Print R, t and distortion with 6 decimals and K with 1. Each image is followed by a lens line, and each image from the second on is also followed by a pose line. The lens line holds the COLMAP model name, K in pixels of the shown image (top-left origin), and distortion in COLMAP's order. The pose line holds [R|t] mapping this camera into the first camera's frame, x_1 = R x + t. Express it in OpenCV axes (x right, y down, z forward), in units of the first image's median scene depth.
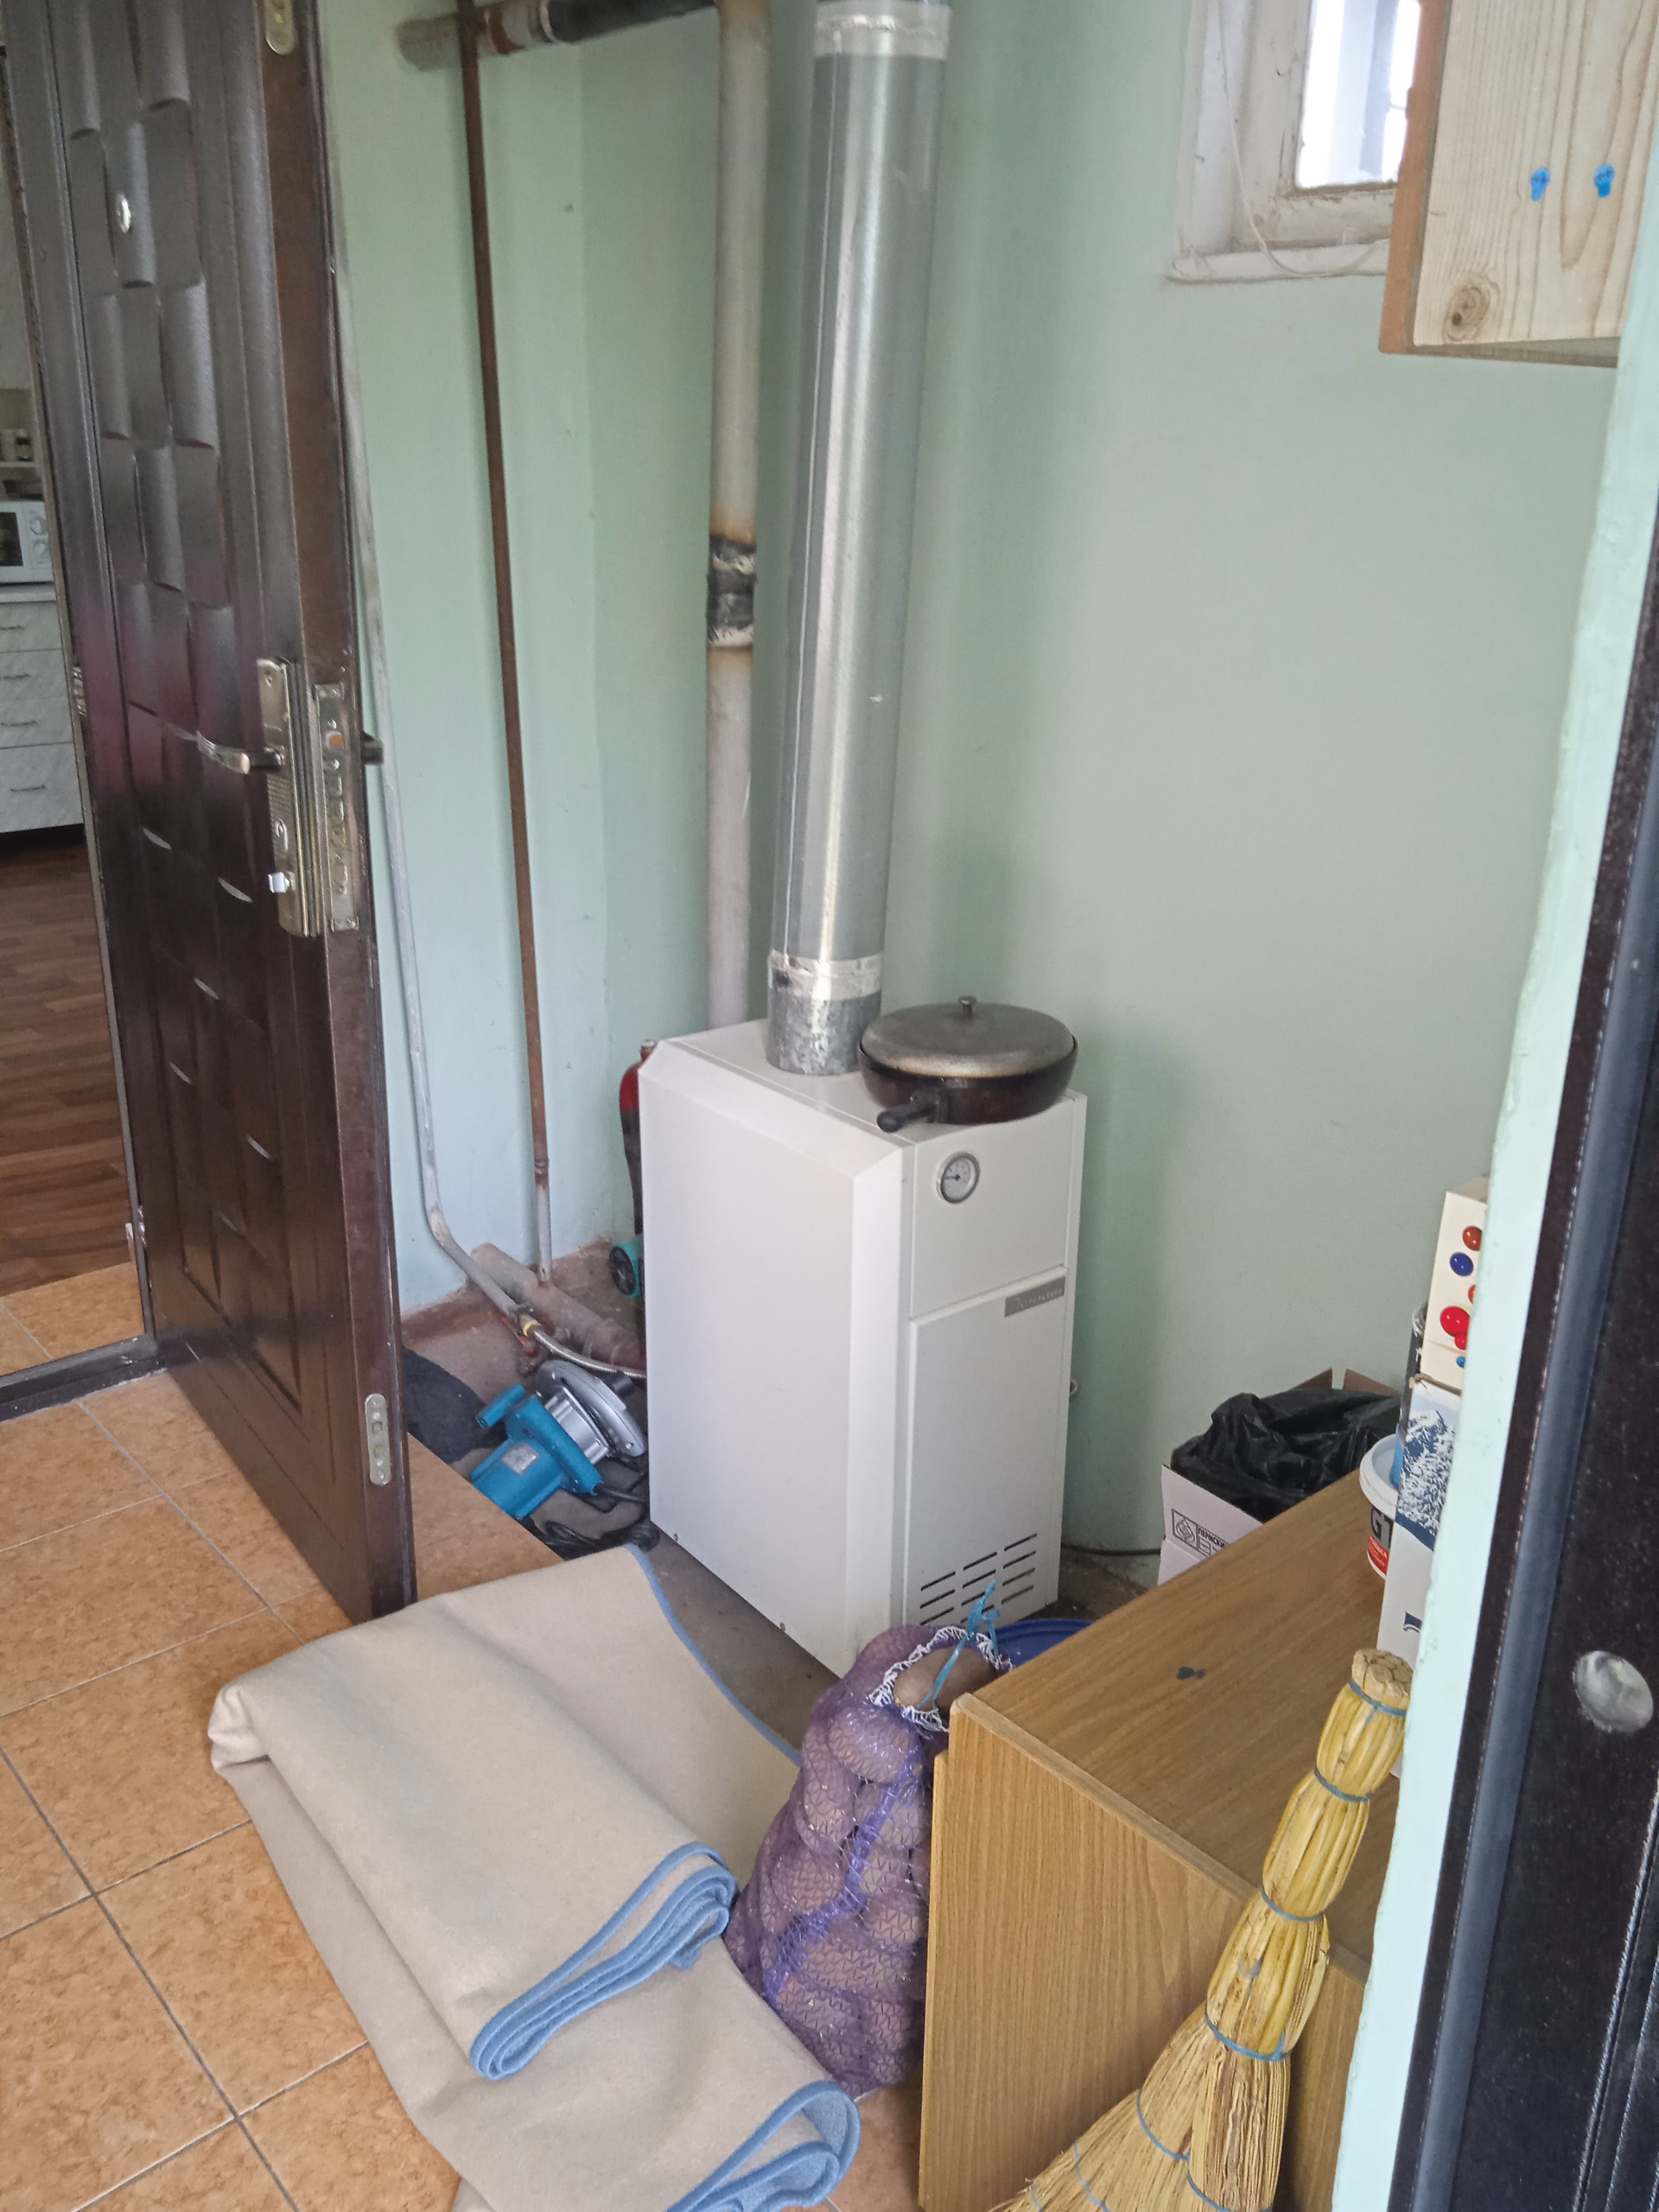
lens RADIAL K [[1848.3, 0, 832.6], [0, 1848.3, 1103.7], [0, 0, 1]] dist [0.022221, -0.018033]
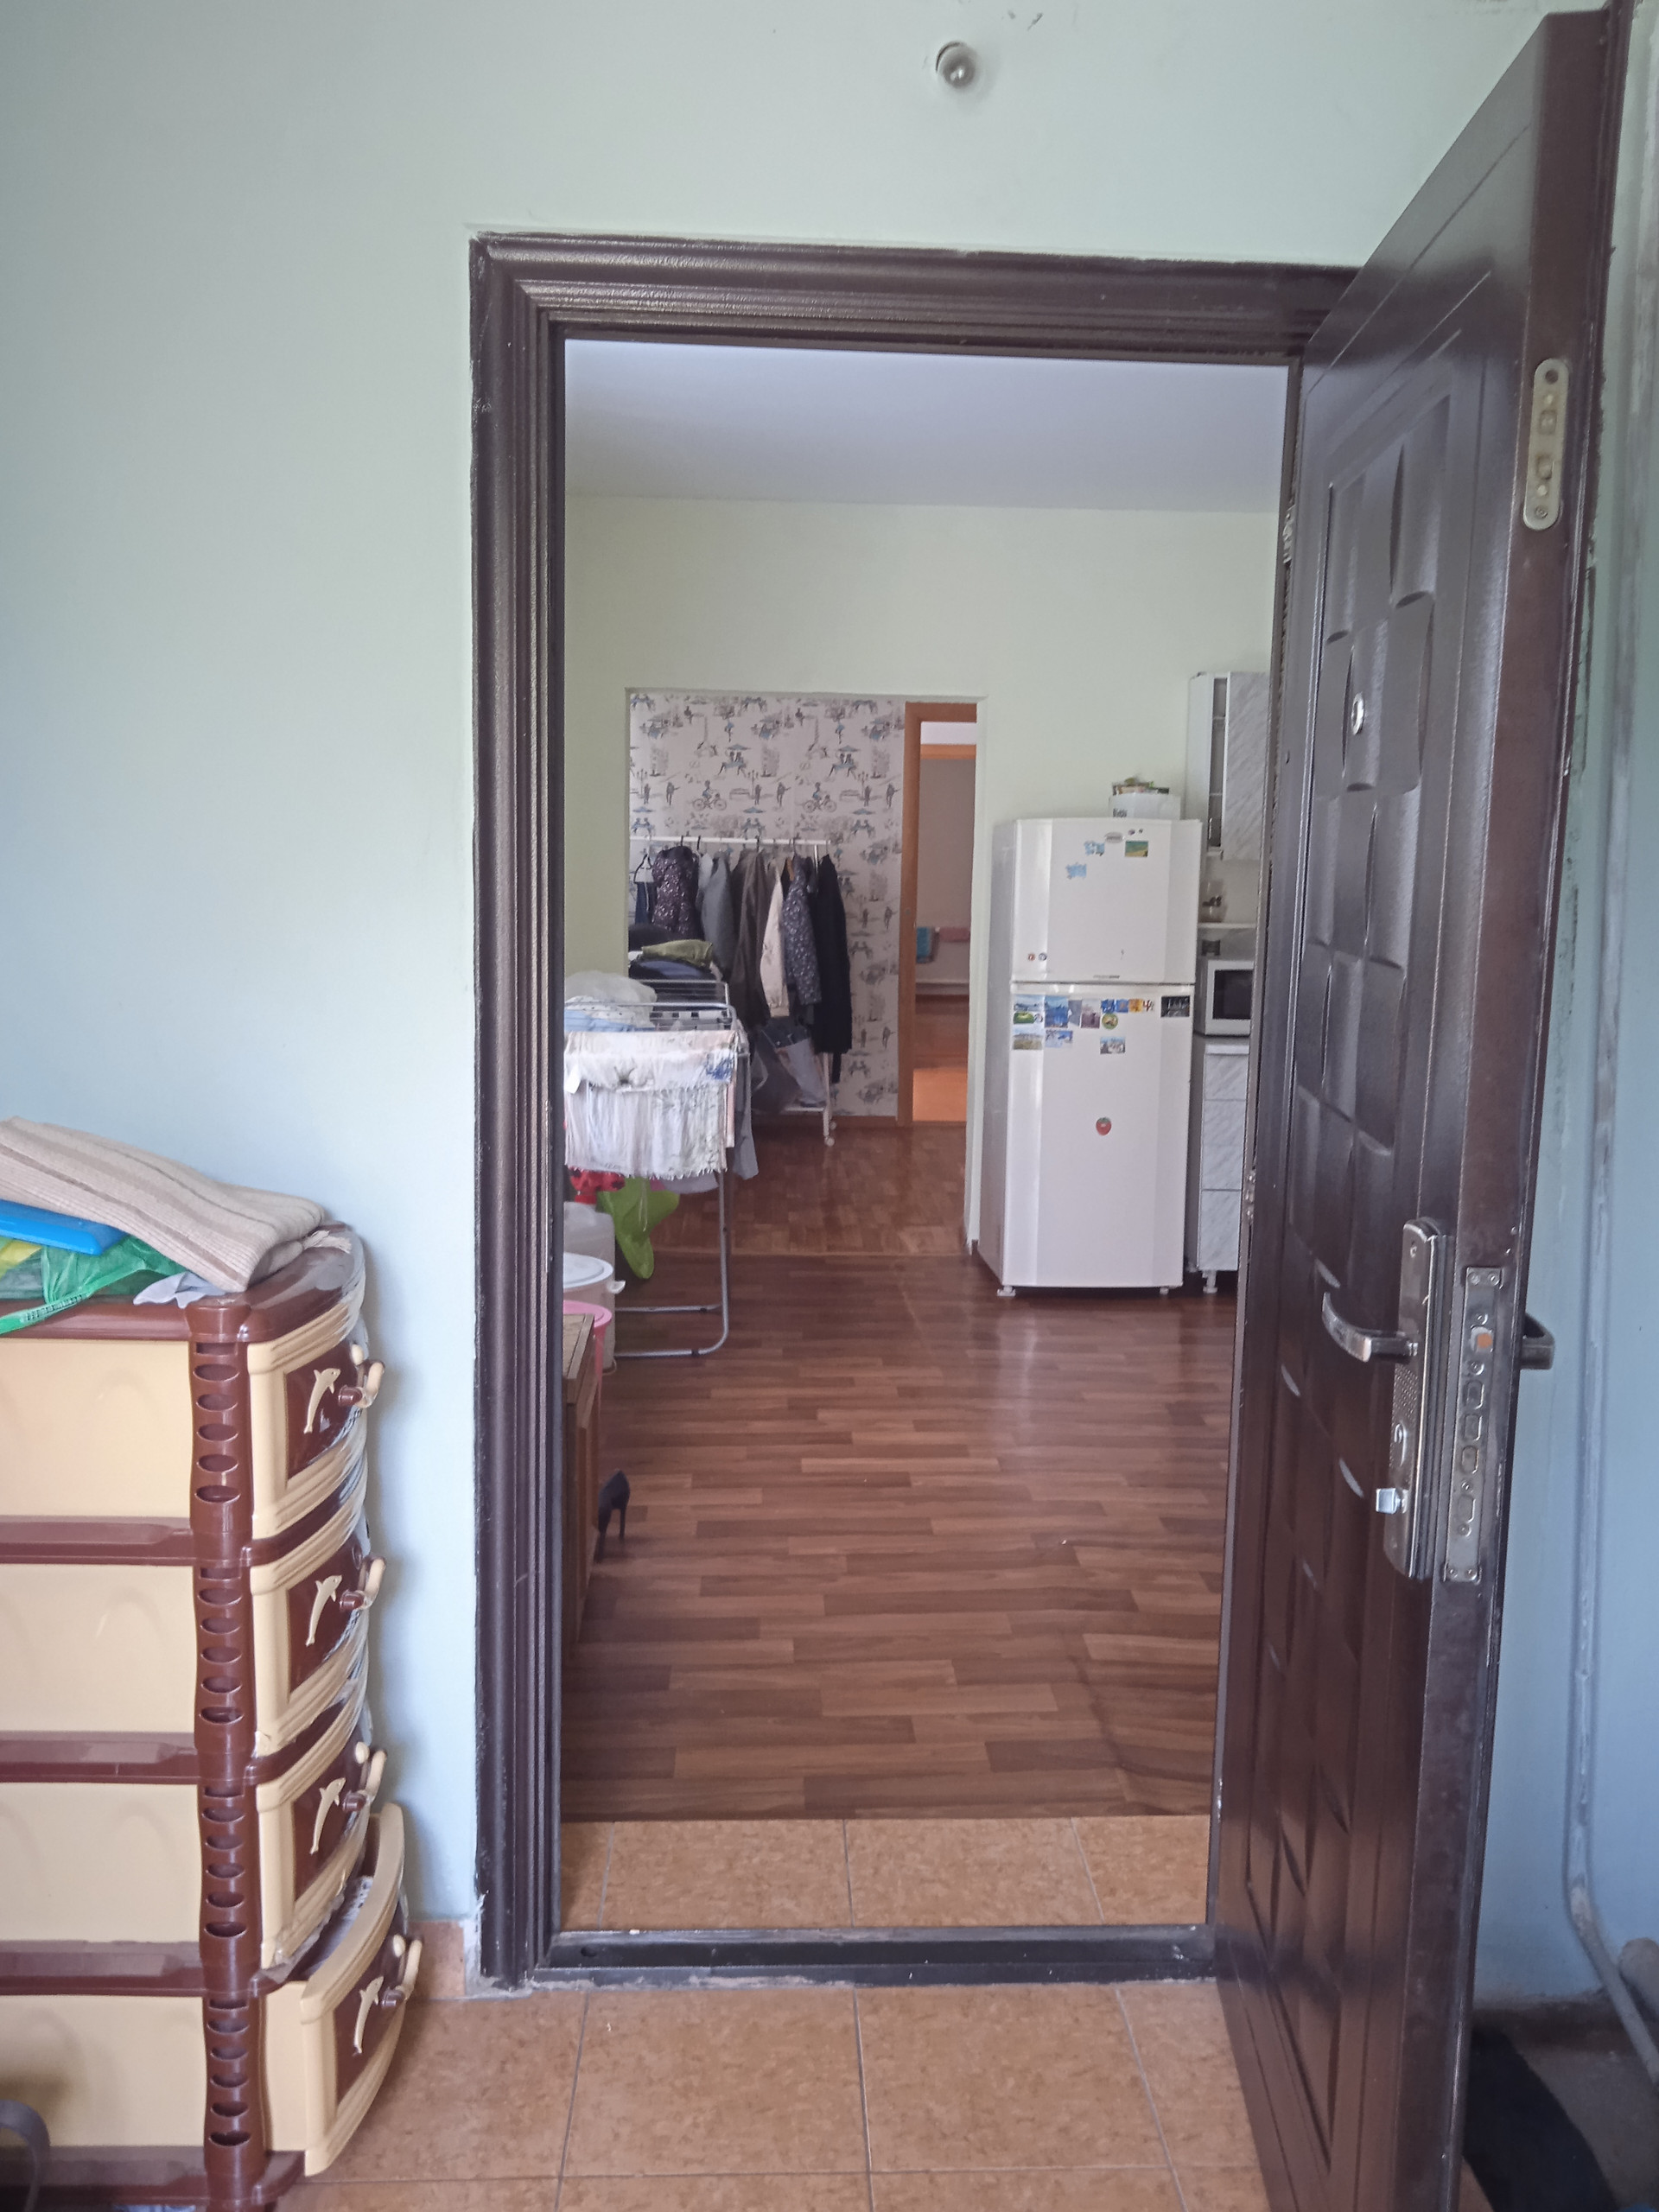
lens RADIAL K [[1848.3, 0, 837.9], [0, 1848.3, 1113.9], [0, 0, 1]] dist [0.022221, -0.018033]
pose [[0.788370, 0.077954, -0.610242, -0.016658], [-0.209578, 0.966637, -0.147272, -0.112189], [0.578402, 0.243998, 0.778406, 0.213118]]
